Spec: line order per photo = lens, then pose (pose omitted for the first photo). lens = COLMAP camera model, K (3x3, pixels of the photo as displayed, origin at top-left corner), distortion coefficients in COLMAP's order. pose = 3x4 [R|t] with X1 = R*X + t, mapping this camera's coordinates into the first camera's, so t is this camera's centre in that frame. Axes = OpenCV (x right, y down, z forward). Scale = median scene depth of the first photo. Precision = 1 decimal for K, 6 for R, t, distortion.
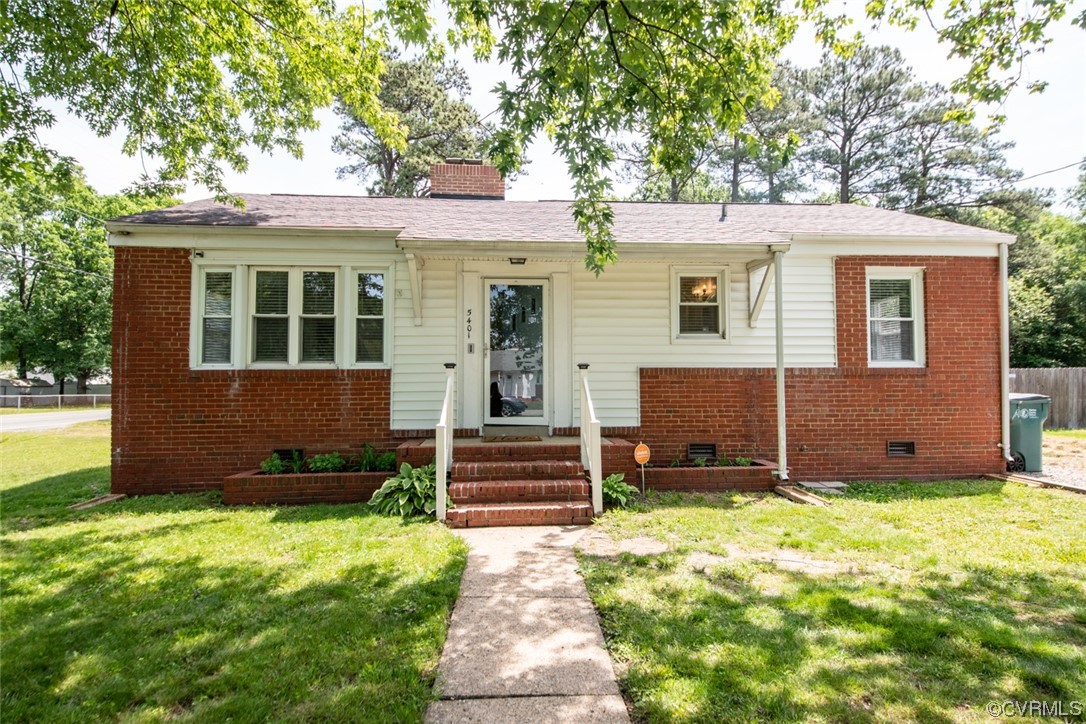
lens RADIAL K [[581.6, 0, 537.5], [0, 581.6, 363.5], [0, 0, 1]] dist [0.031093, -0.035108]
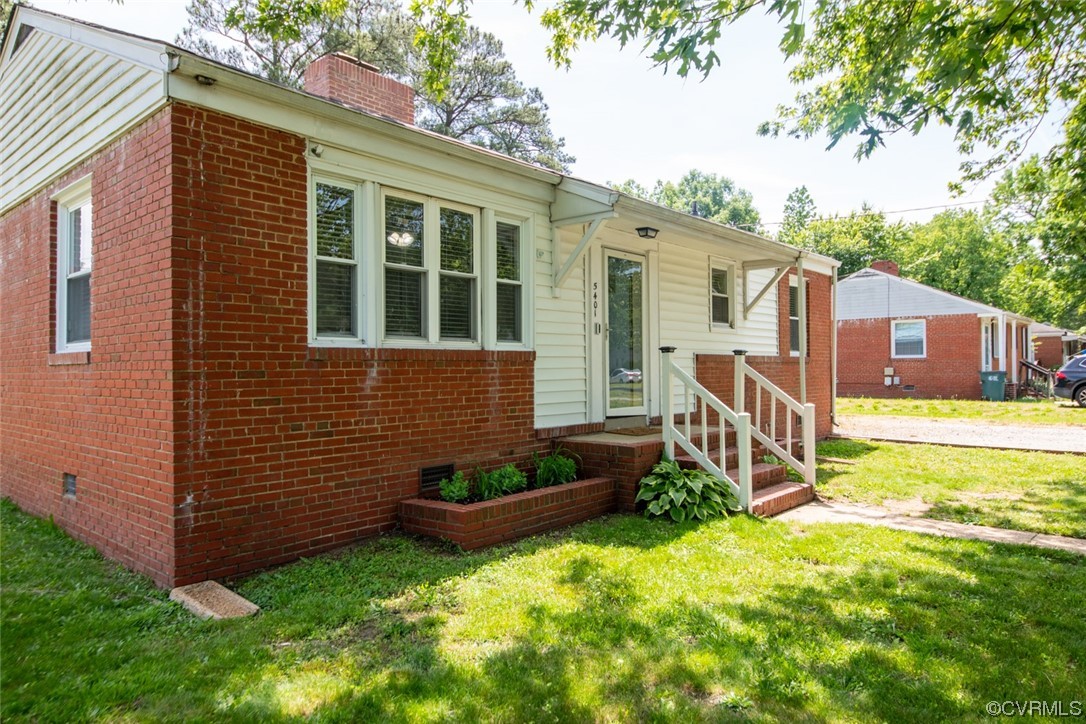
lens RADIAL K [[691.4, 0, 542.9], [0, 691.4, 363.1], [0, 0, 1]] dist [0.021314, -0.008449]
pose [[0.718061, 0.005148, 0.695961, -0.885674], [-0.022669, 0.999615, 0.015995, 0.010457], [-0.695611, -0.027262, 0.717902, 0.330469]]
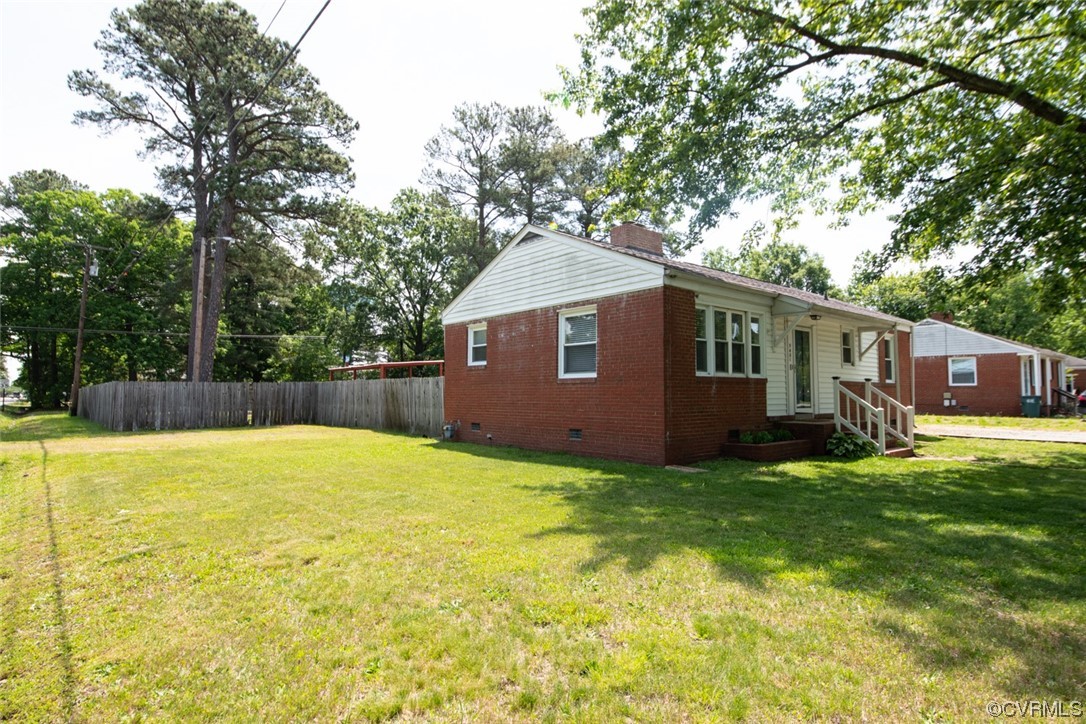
lens RADIAL K [[581.6, 0, 539.9], [0, 581.6, 362.7], [0, 0, 1]] dist [0.031093, -0.035108]
pose [[0.807881, 0.037856, 0.588129, -1.700521], [-0.027678, 0.999271, -0.026300, 0.025826], [-0.588696, 0.004970, 0.808339, 0.070190]]
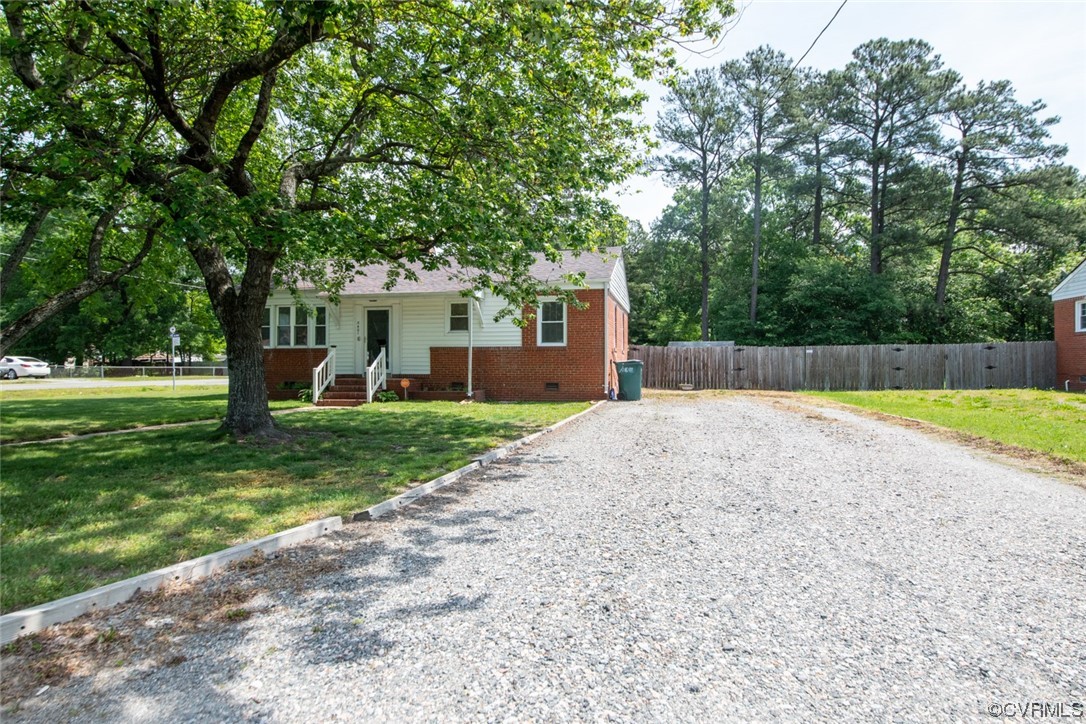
lens RADIAL K [[581.6, 0, 546.4], [0, 581.6, 364.1], [0, 0, 1]] dist [0.031093, -0.035108]
pose [[0.959617, 0.002368, -0.281301, 1.239338], [0.007576, 0.999384, 0.034257, -0.000136], [0.281209, -0.035004, 0.959008, -0.986647]]
